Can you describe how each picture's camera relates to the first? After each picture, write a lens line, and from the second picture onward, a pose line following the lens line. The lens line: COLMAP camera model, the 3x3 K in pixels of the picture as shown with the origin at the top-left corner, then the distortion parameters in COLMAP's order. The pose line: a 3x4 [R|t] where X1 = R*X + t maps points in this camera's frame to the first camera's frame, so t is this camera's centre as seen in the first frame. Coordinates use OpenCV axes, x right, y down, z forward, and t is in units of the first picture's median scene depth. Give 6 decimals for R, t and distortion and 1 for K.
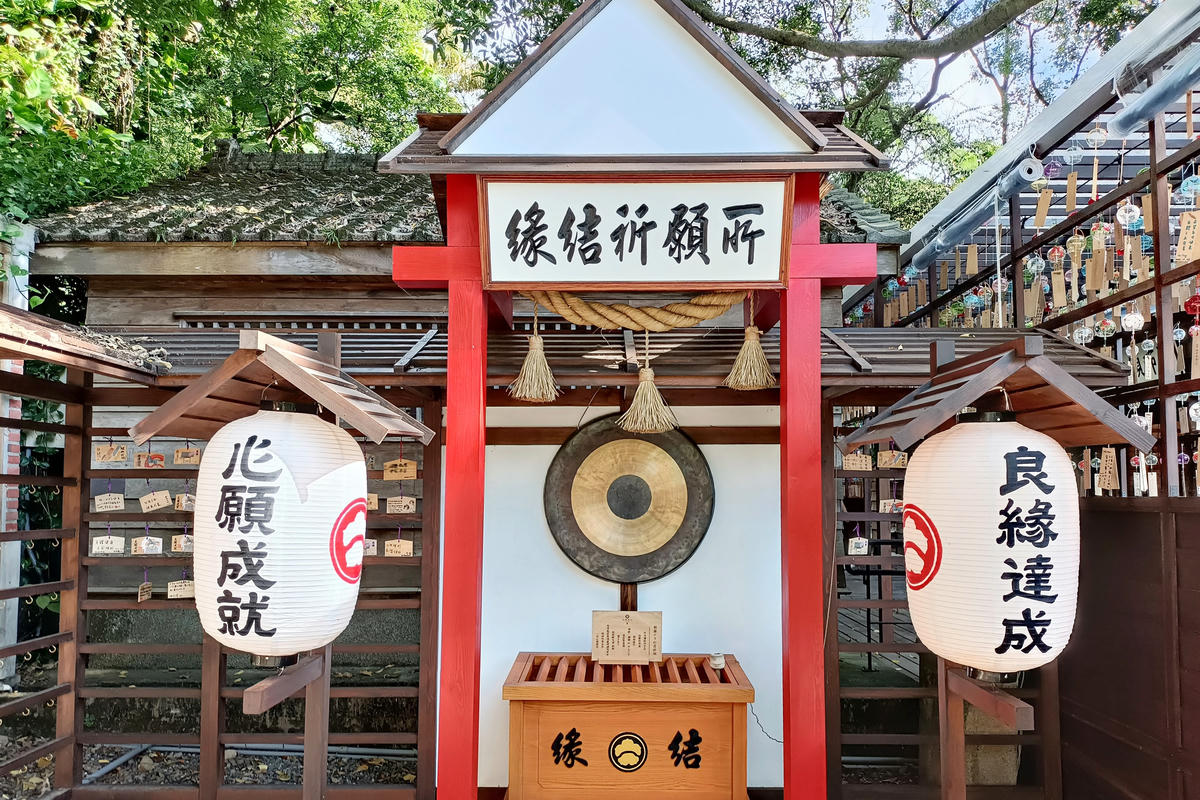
lens RADIAL K [[890.7, 0, 602.3], [0, 890.7, 455.5], [0, 0, 1]] dist [0.079879, -0.097127]
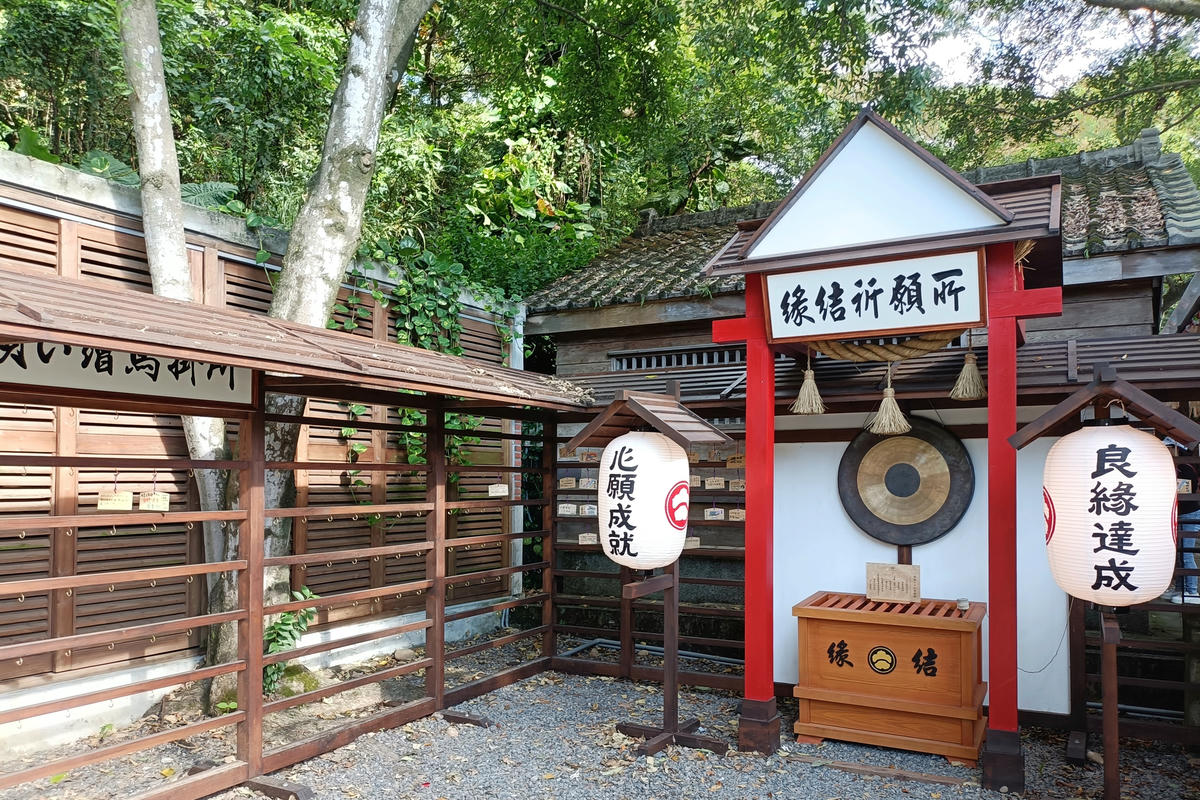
lens RADIAL K [[890.7, 0, 602.3], [0, 890.7, 455.5], [0, 0, 1]] dist [0.079879, -0.097127]
pose [[0.883363, -0.013209, -0.468503, 0.332702], [0.022374, 0.999652, 0.014002, -0.023534], [0.468155, -0.022852, 0.883351, -0.488470]]
